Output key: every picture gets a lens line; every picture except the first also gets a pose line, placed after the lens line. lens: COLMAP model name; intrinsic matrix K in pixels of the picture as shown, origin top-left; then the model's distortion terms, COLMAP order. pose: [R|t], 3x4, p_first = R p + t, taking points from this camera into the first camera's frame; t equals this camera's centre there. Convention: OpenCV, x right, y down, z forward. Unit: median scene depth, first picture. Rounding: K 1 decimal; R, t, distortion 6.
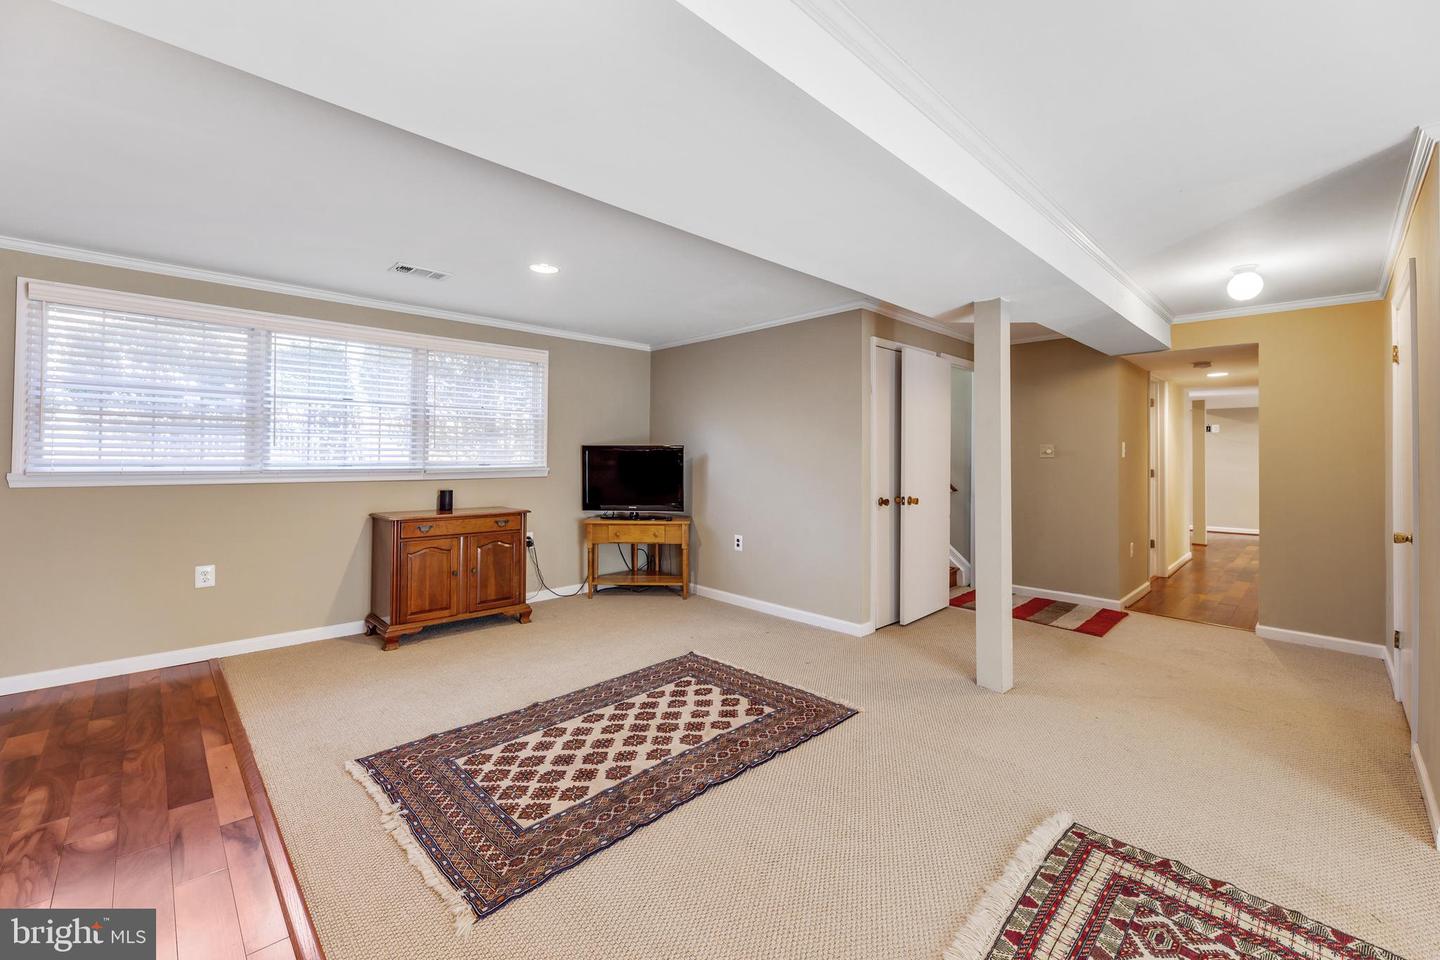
lens RADIAL K [[588.8, 0, 724.7], [0, 588.8, 459.7], [0, 0, 1]] dist [0.002035, 0.000188]
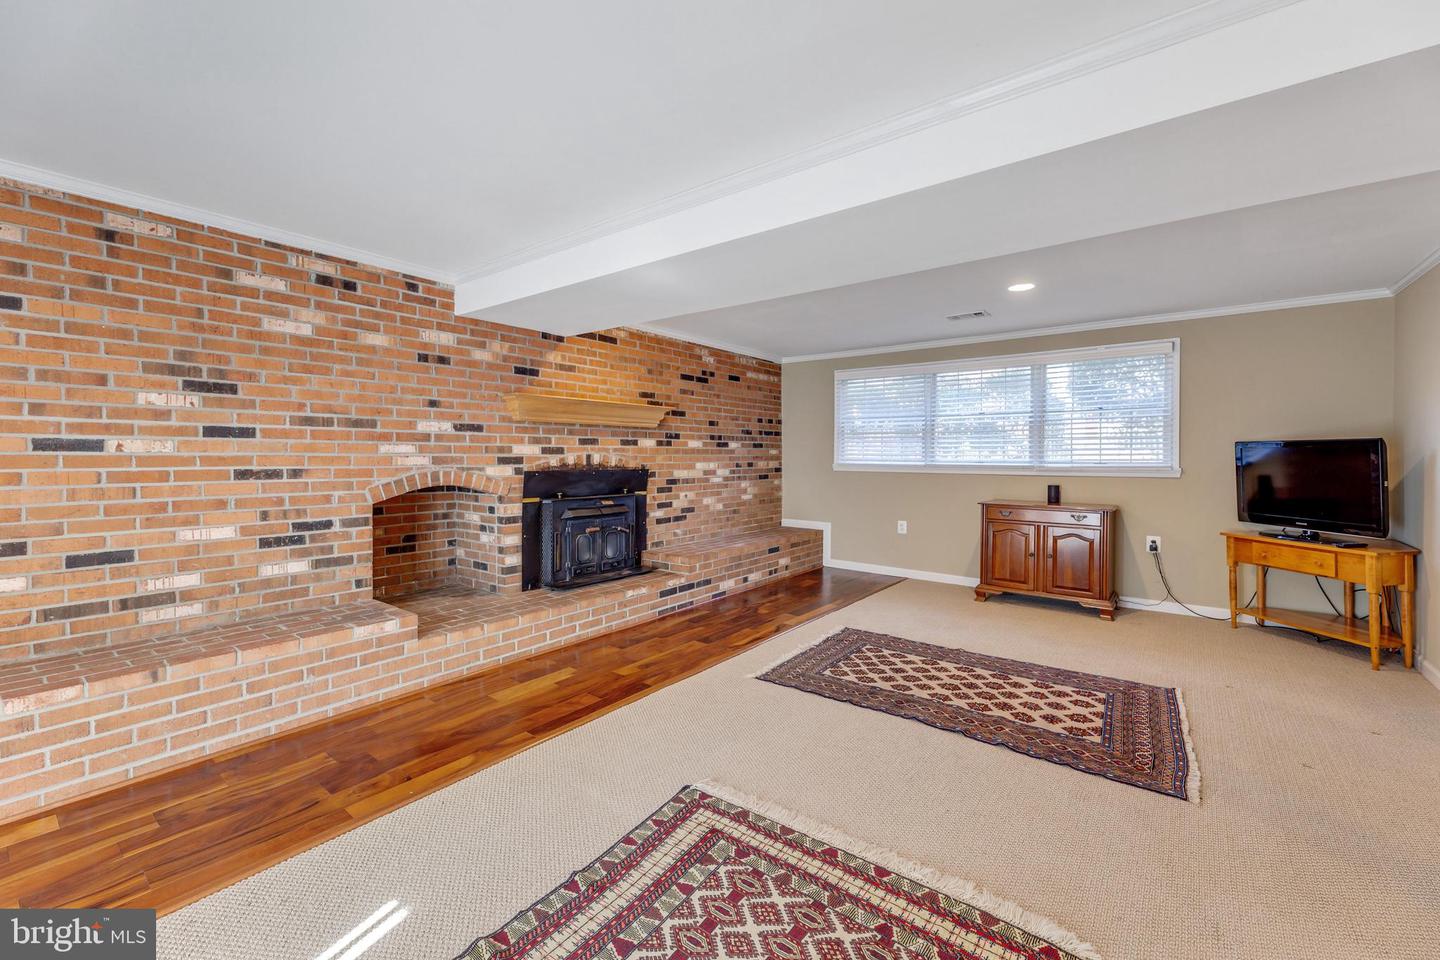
lens RADIAL K [[588.8, 0, 724.7], [0, 588.8, 459.7], [0, 0, 1]] dist [0.002035, 0.000188]
pose [[0.136470, -0.000325, -0.990644, 0.901652], [-0.009117, 0.999957, -0.001584, 0.016634], [0.990602, 0.009248, 0.136462, 0.345811]]
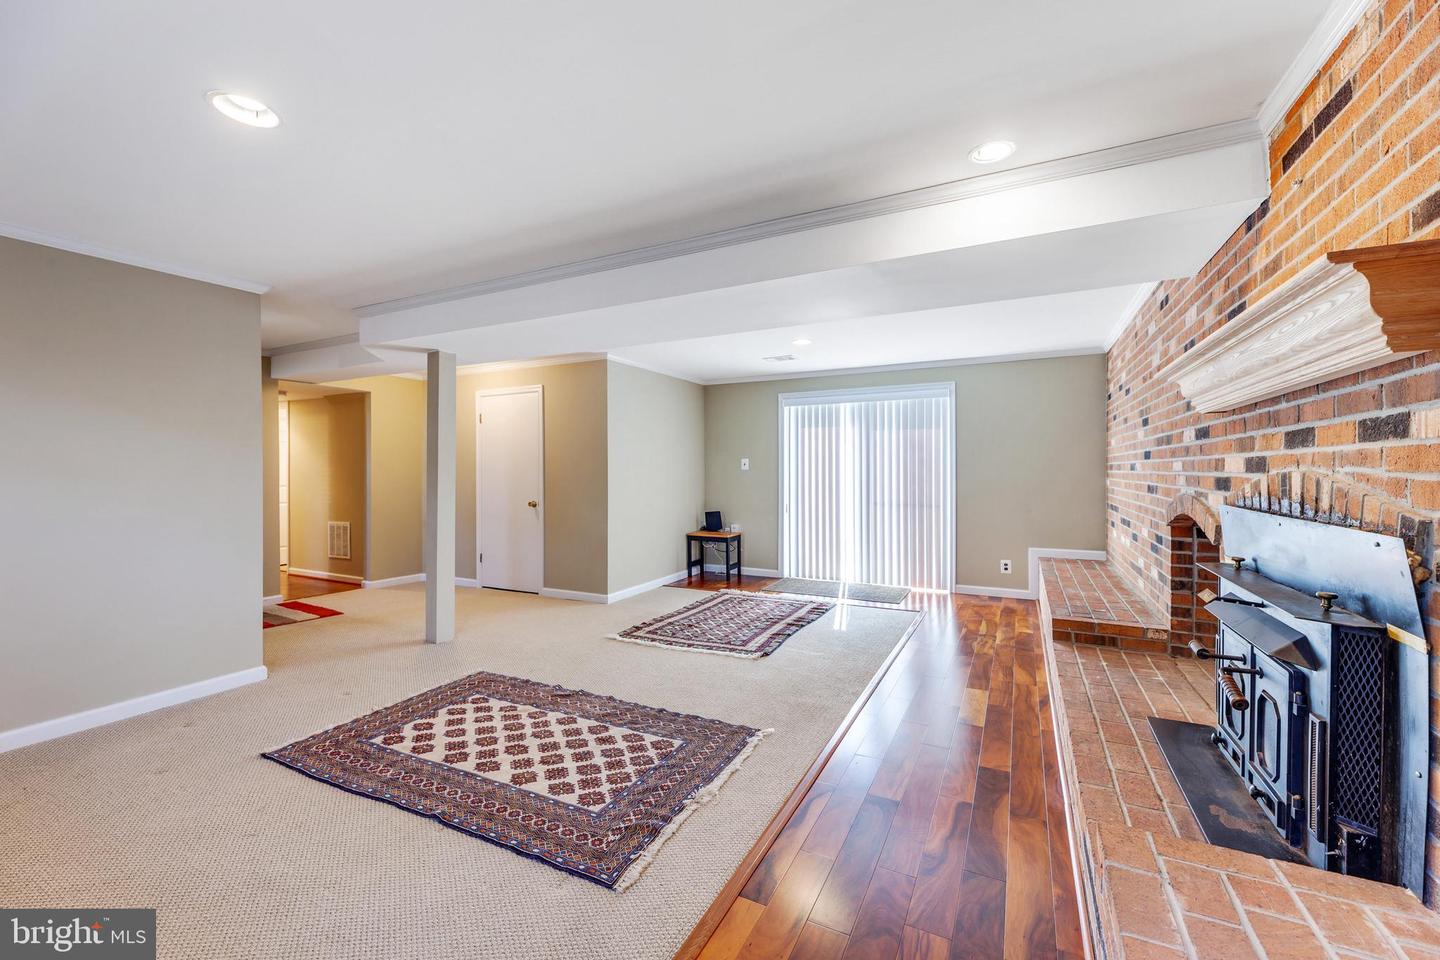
lens RADIAL K [[588.8, 0, 724.7], [0, 588.8, 459.7], [0, 0, 1]] dist [0.002035, 0.000188]
pose [[-0.317227, 0.009115, 0.948306, -1.171803], [0.006308, 0.999952, -0.007501, -0.009580], [-0.948329, 0.003602, -0.317269, 0.942351]]
